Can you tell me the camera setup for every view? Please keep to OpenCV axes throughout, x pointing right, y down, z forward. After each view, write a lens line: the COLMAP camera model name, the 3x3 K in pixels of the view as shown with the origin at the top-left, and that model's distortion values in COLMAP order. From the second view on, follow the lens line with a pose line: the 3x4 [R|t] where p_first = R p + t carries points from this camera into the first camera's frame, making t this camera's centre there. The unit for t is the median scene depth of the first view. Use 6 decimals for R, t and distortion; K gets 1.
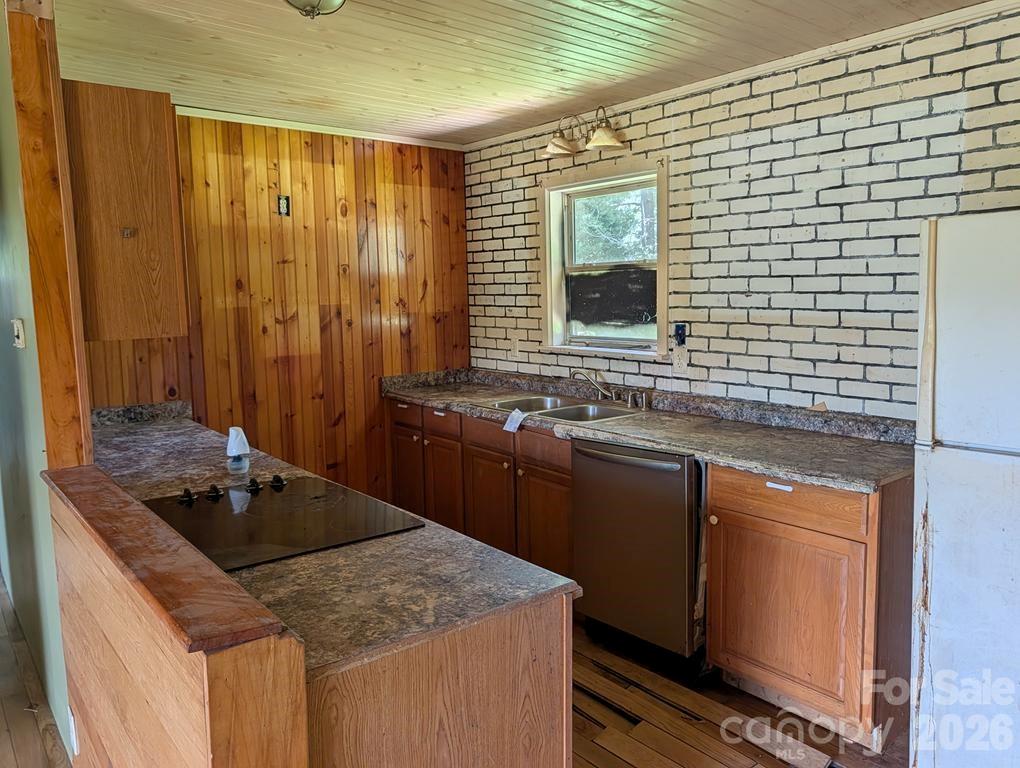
lens RADIAL K [[743.8, 0, 513.8], [0, 743.8, 371.1], [0, 0, 1]] dist [0.017394, -0.001996]
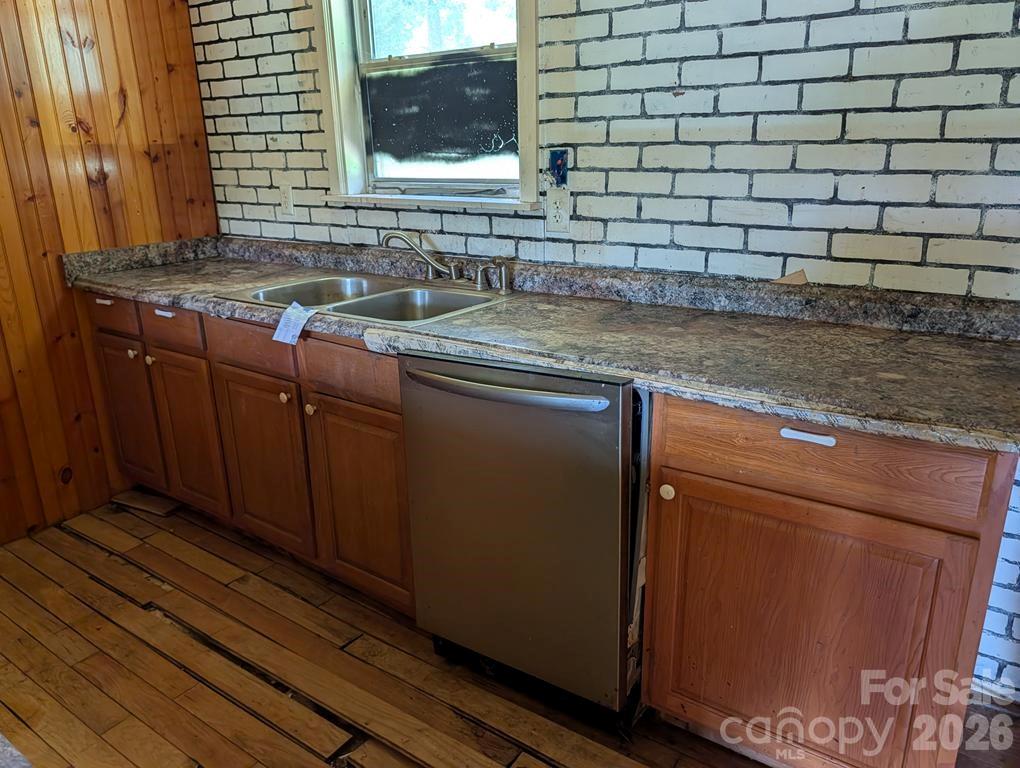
lens RADIAL K [[744.4, 0, 506.0], [0, 744.4, 384.8], [0, 0, 1]] dist [0.021705, -0.029679]
pose [[0.965129, -0.081024, 0.248919, 0.013007], [0.031662, 0.980044, 0.196244, 0.004761], [-0.259852, -0.181519, 0.948434, 0.386286]]
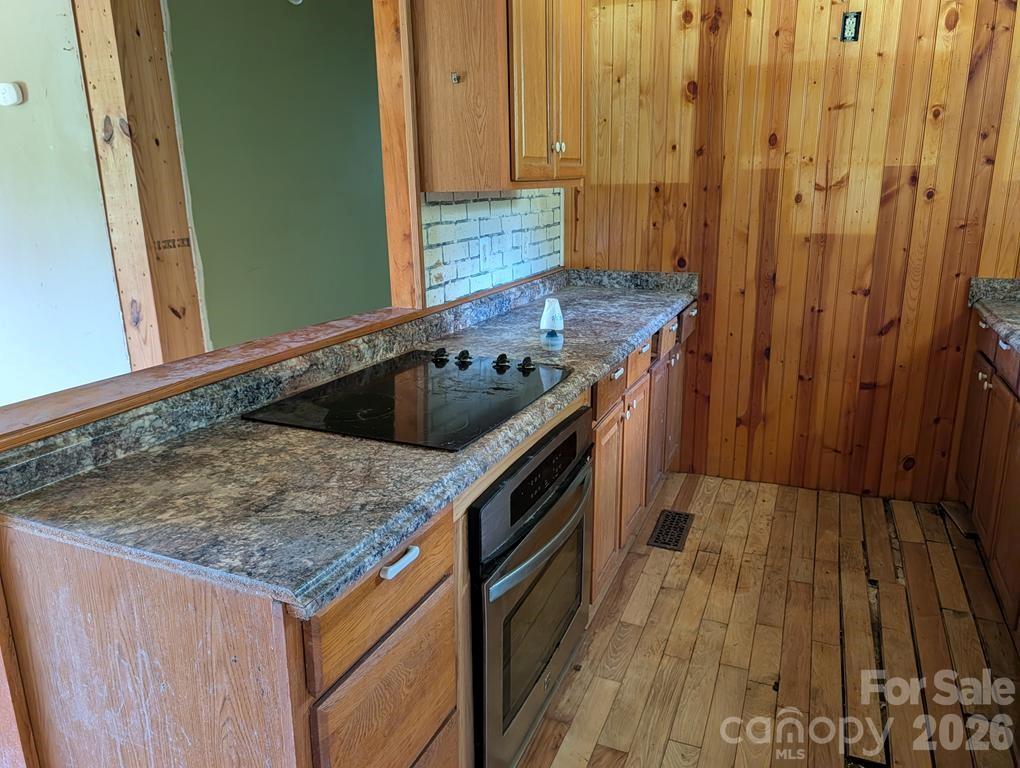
lens RADIAL K [[744.4, 0, 506.0], [0, 744.4, 384.8], [0, 0, 1]] dist [0.021705, -0.029679]
pose [[0.462365, 0.242277, -0.852948, 0.280017], [-0.091503, 0.969848, 0.225881, -0.015012], [0.881956, -0.026392, 0.470593, 0.380214]]
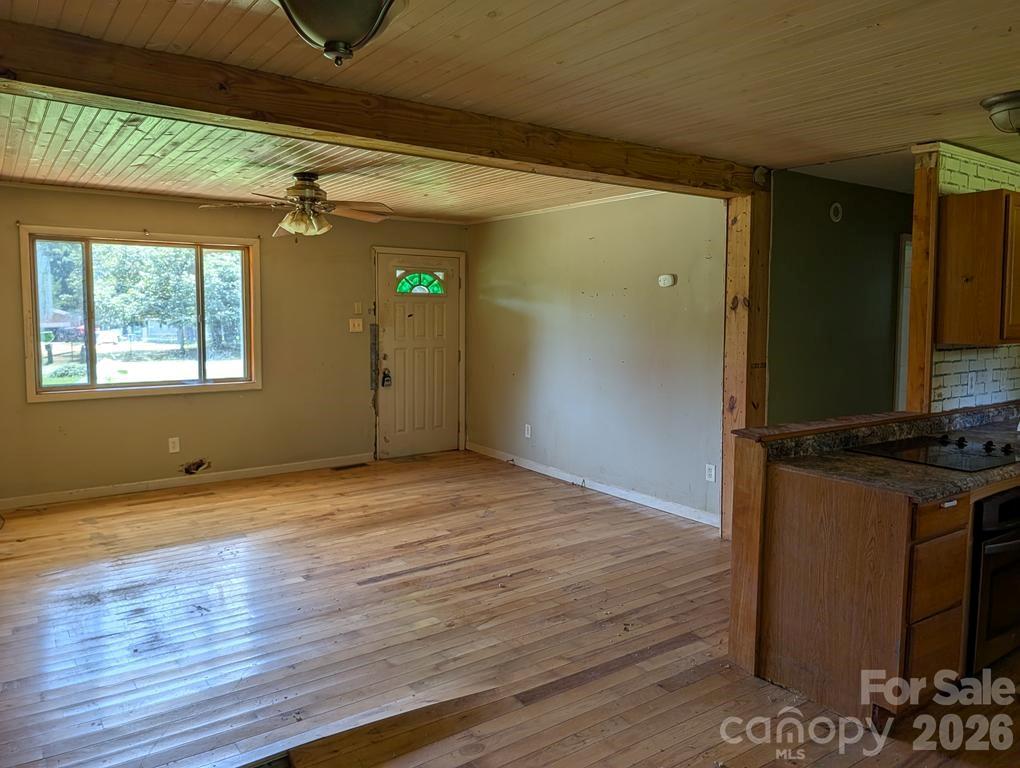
lens RADIAL K [[743.8, 0, 513.8], [0, 743.8, 371.1], [0, 0, 1]] dist [0.017394, -0.001996]
pose [[-0.051504, 0.092805, -0.994351, 0.773462], [-0.114209, 0.988593, 0.098183, -0.021470], [0.992121, 0.118621, -0.040318, 0.063045]]
